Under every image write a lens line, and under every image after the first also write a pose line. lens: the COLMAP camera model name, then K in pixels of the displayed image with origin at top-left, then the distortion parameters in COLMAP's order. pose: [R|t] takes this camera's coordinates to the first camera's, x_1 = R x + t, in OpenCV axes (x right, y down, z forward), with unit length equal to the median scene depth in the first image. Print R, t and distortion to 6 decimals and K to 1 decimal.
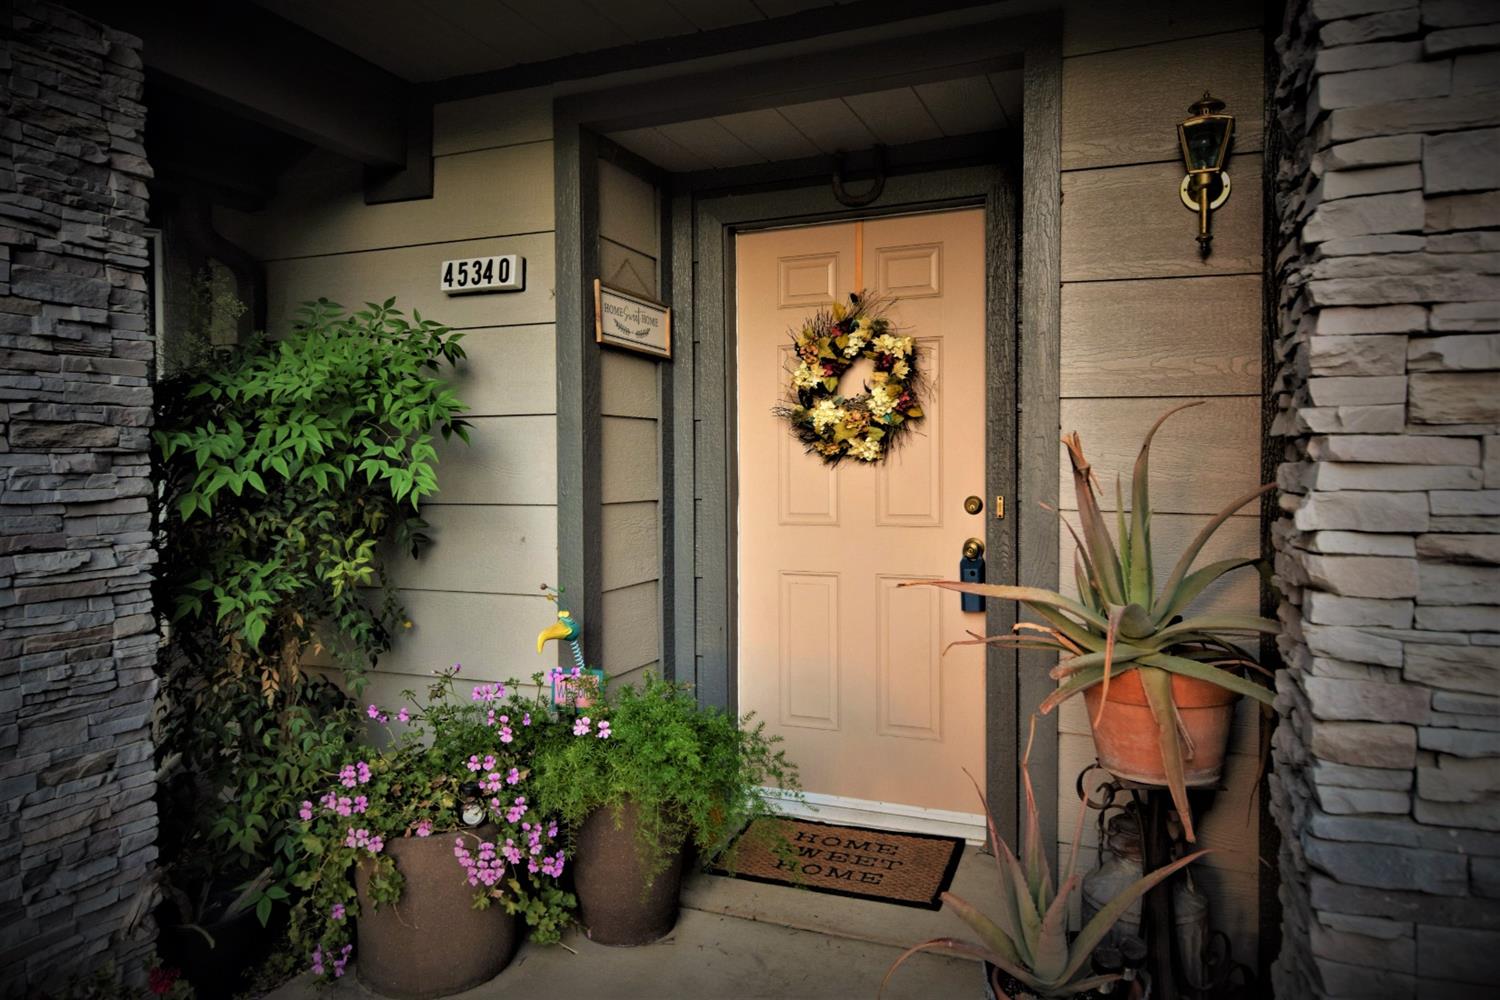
lens RADIAL K [[1002.7, 0, 756.8], [0, 1002.7, 490.4], [0, 0, 1]] dist [0.003278, 0.000625]
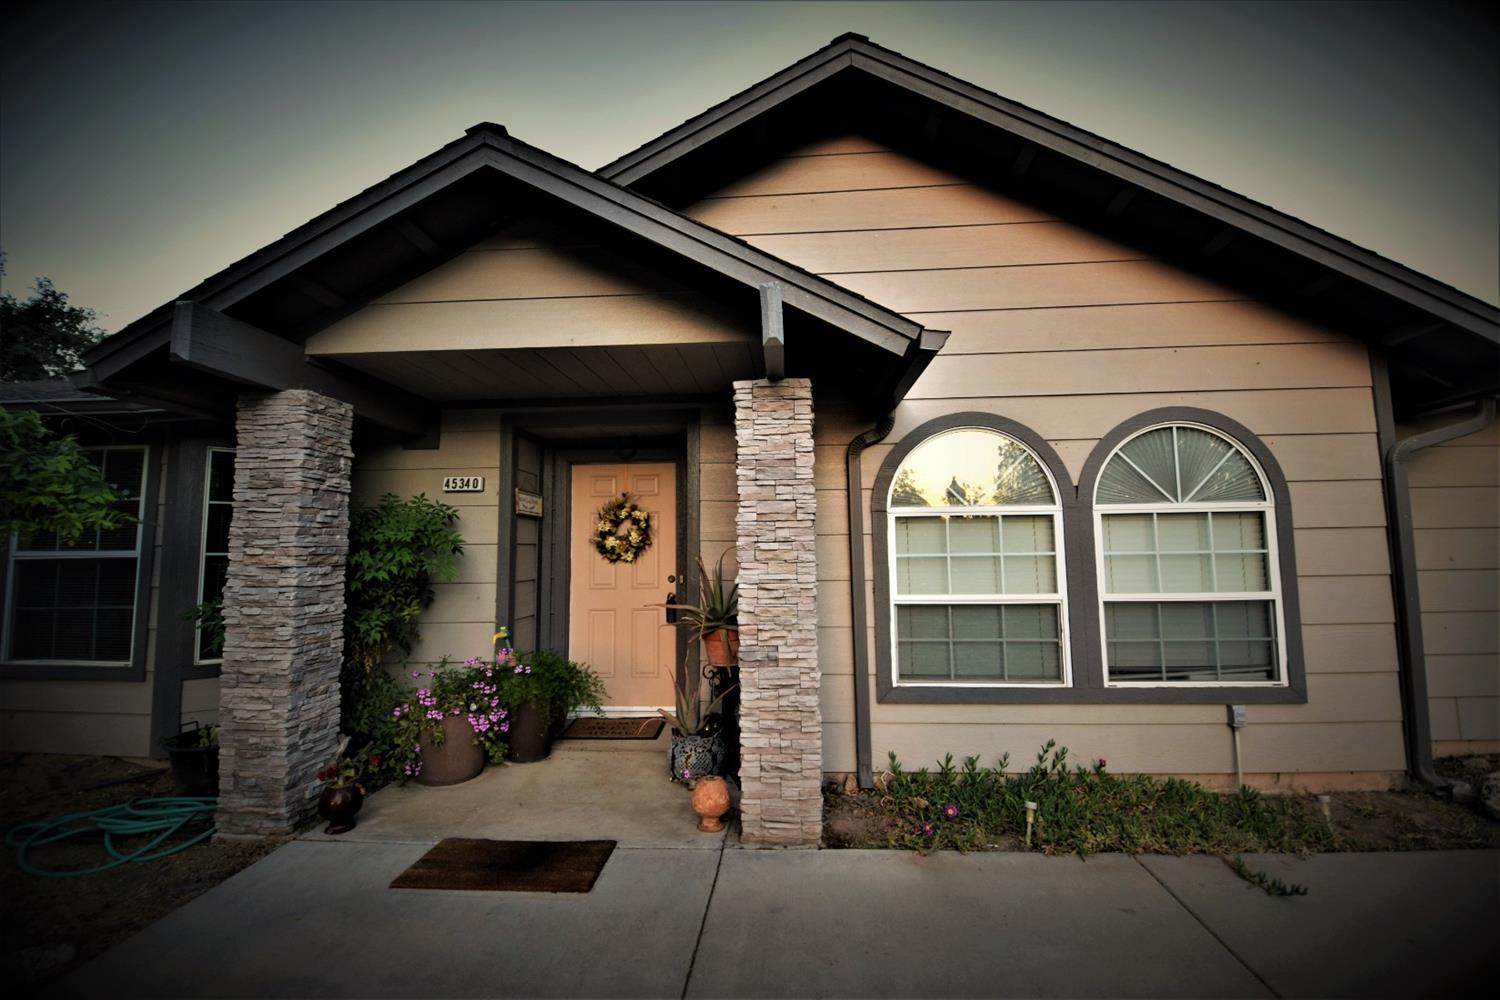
lens RADIAL K [[651.2, 0, 761.9], [0, 651.2, 493.3], [0, 0, 1]] dist [0.000897, -0.000179]
pose [[0.944071, 0.023082, 0.328934, -0.120657], [0.015056, 0.993489, -0.112927, -0.011824], [-0.329399, 0.111564, 0.937577, -0.677269]]
